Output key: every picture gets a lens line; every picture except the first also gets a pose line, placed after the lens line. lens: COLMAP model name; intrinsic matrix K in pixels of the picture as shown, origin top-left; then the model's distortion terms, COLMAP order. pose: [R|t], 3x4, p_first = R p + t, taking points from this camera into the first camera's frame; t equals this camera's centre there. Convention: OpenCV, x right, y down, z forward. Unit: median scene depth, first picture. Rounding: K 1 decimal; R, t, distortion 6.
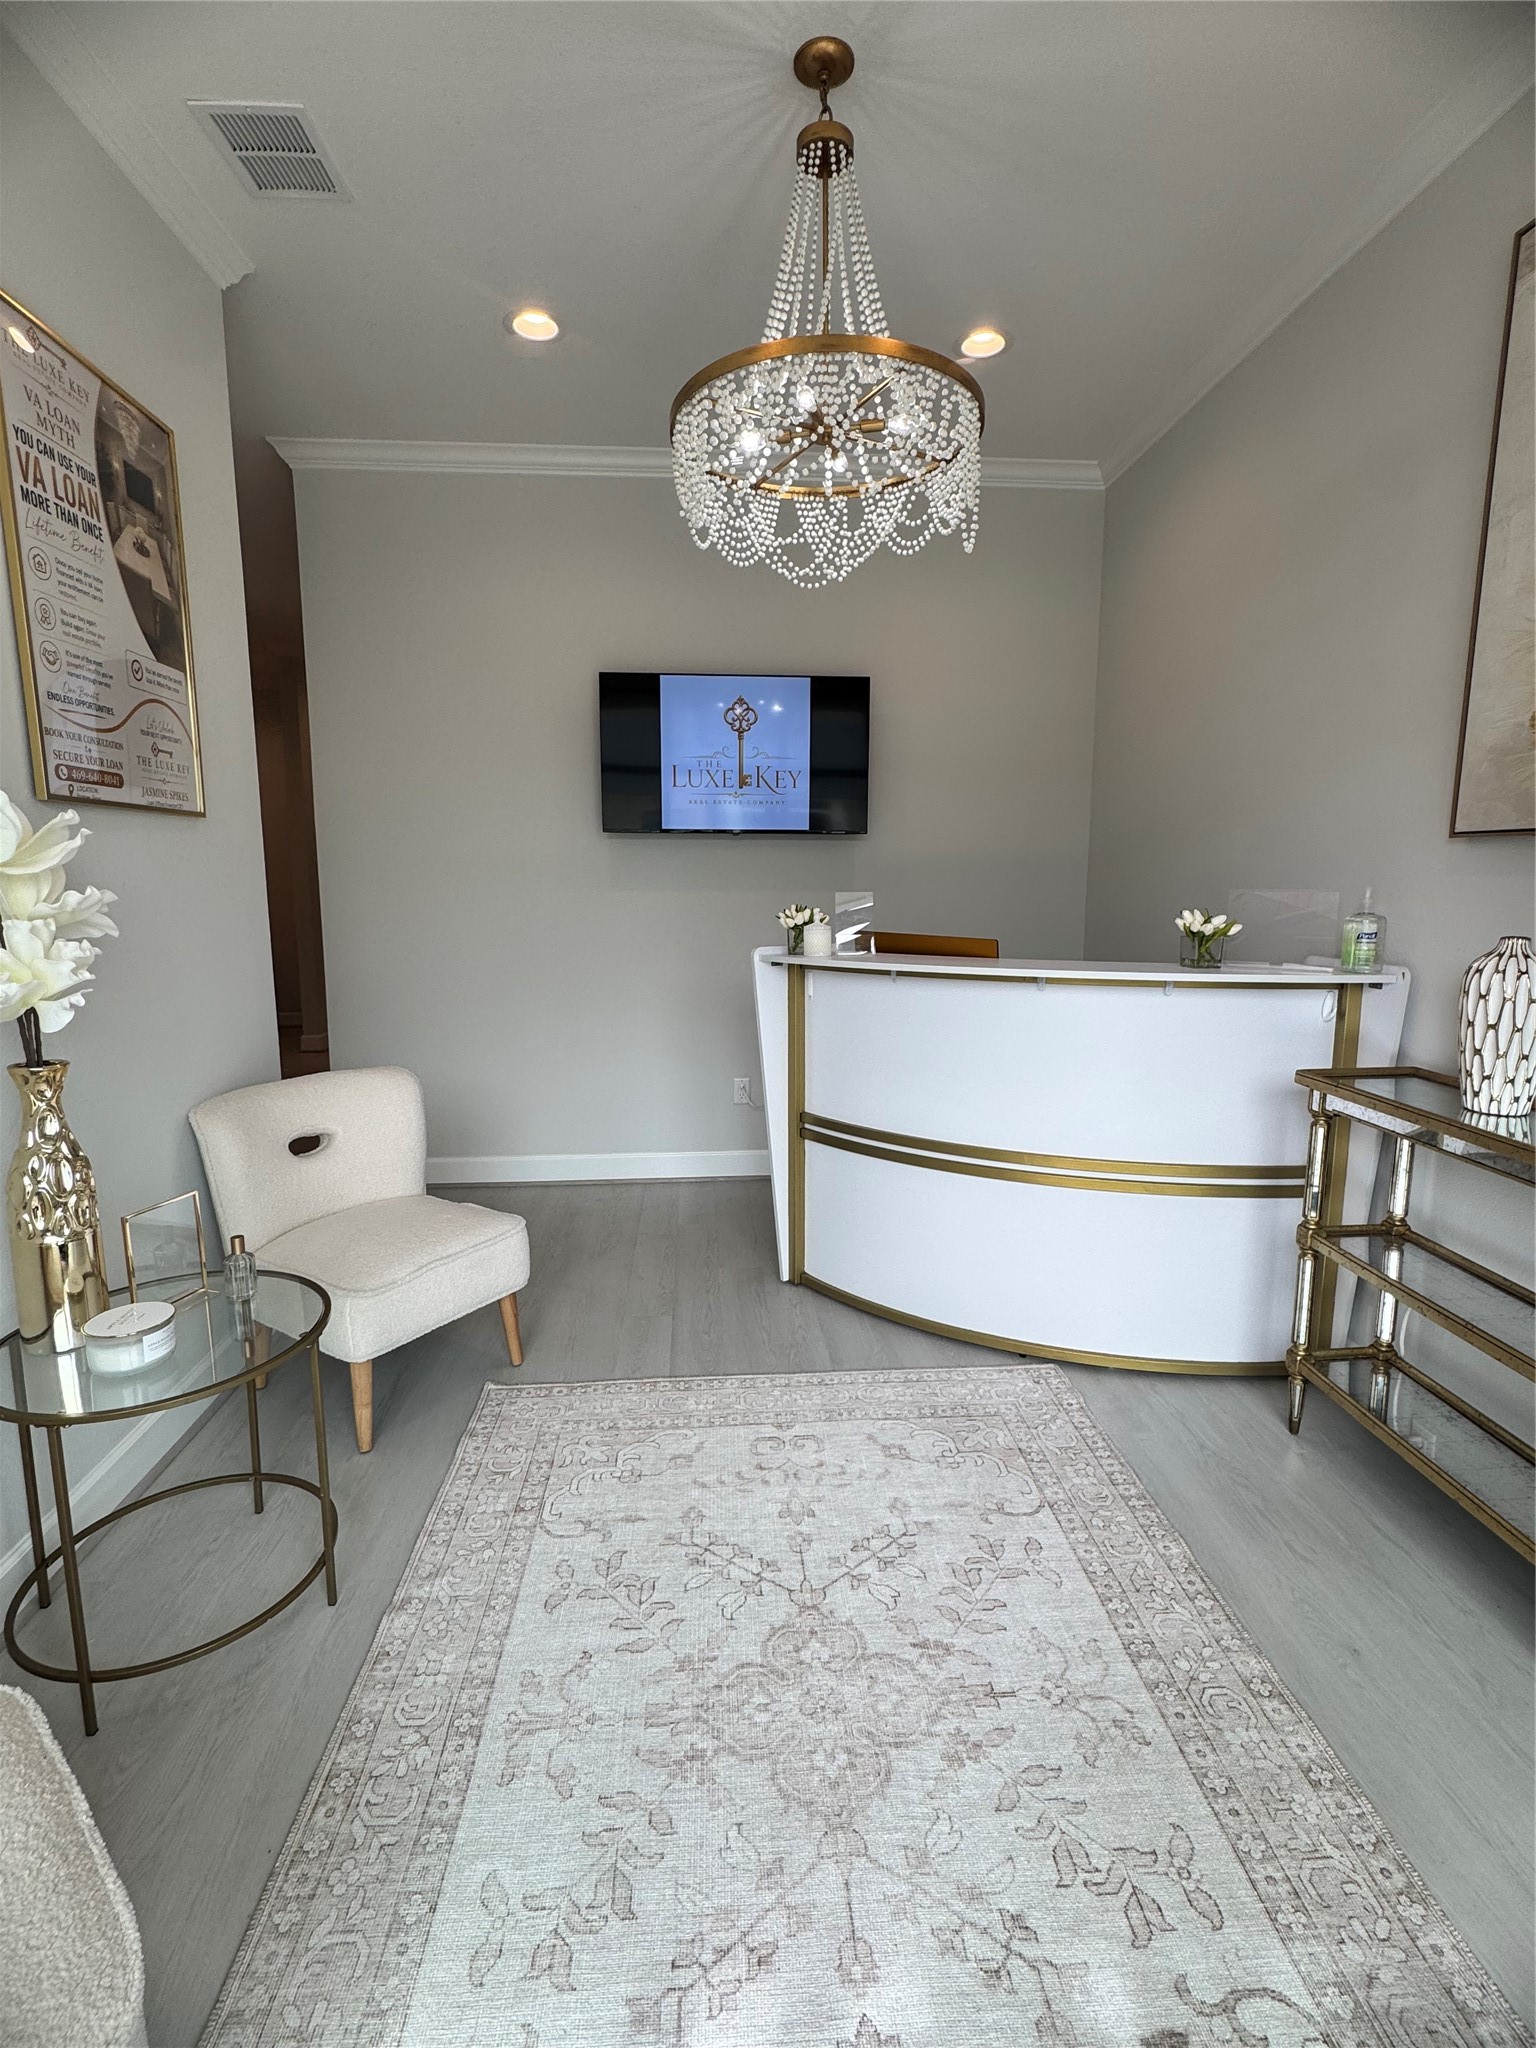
lens RADIAL K [[953.5, 0, 768.0], [0, 953.5, 1024.0], [0, 0, 1]] dist [-0.002413, 0.000235]
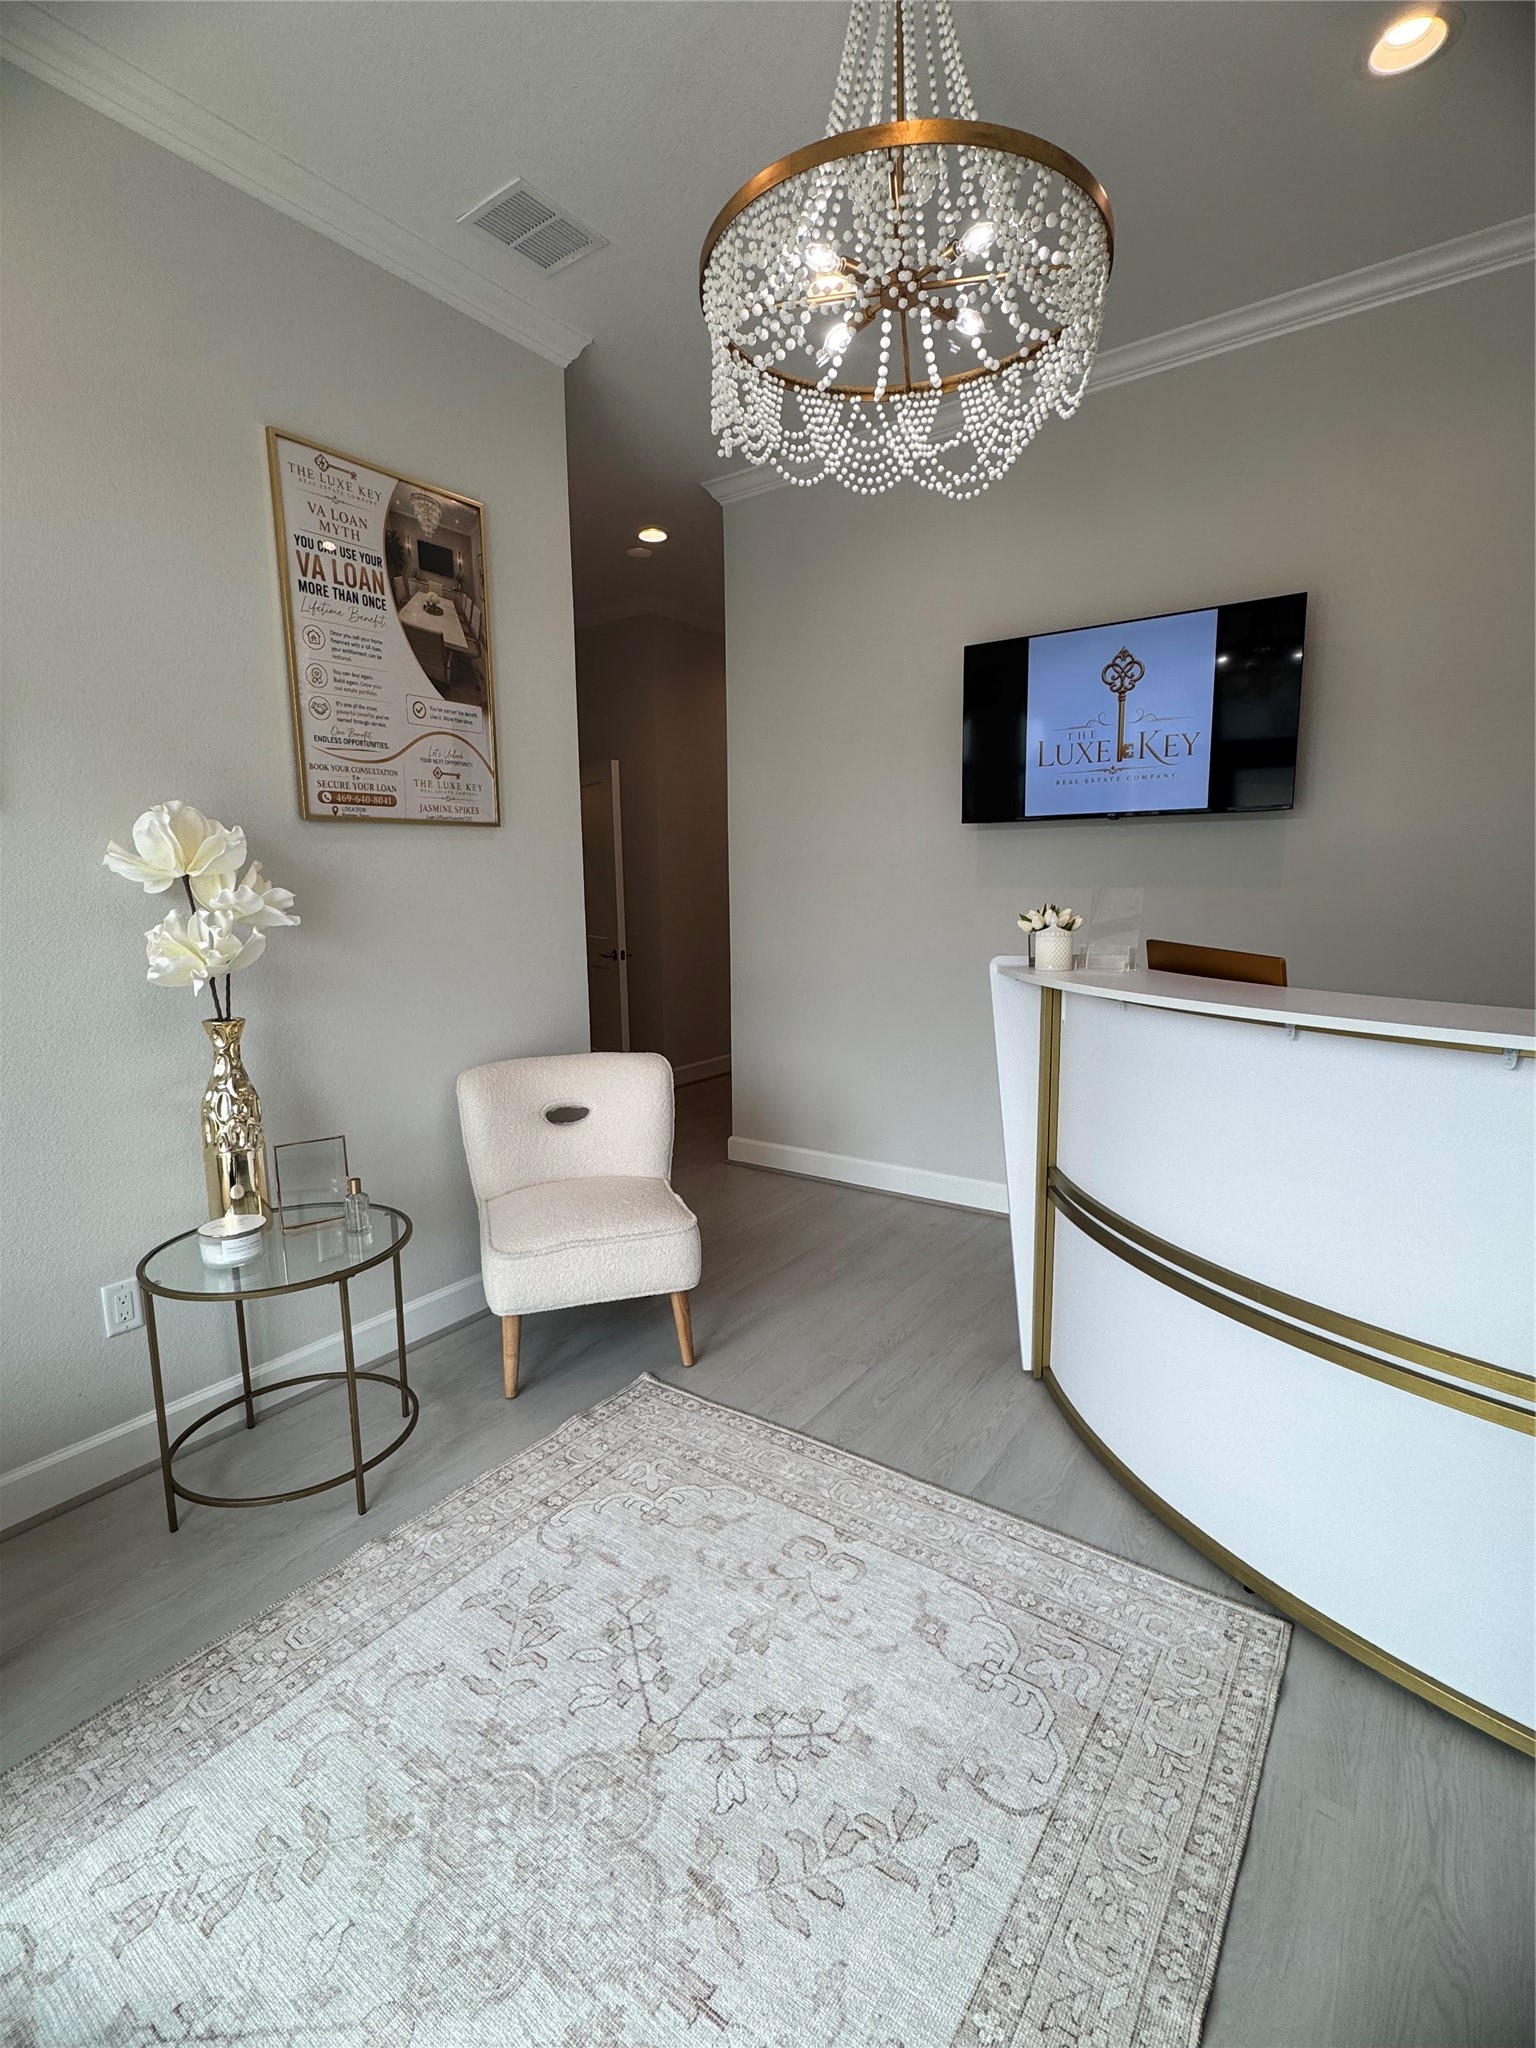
lens RADIAL K [[953.5, 0, 768.0], [0, 953.5, 1024.0], [0, 0, 1]] dist [-0.002413, 0.000235]
pose [[0.774033, 0.084531, -0.627477, 0.488475], [-0.084276, 0.995984, 0.030215, -0.042090], [0.627511, 0.029494, 0.778049, 0.333717]]
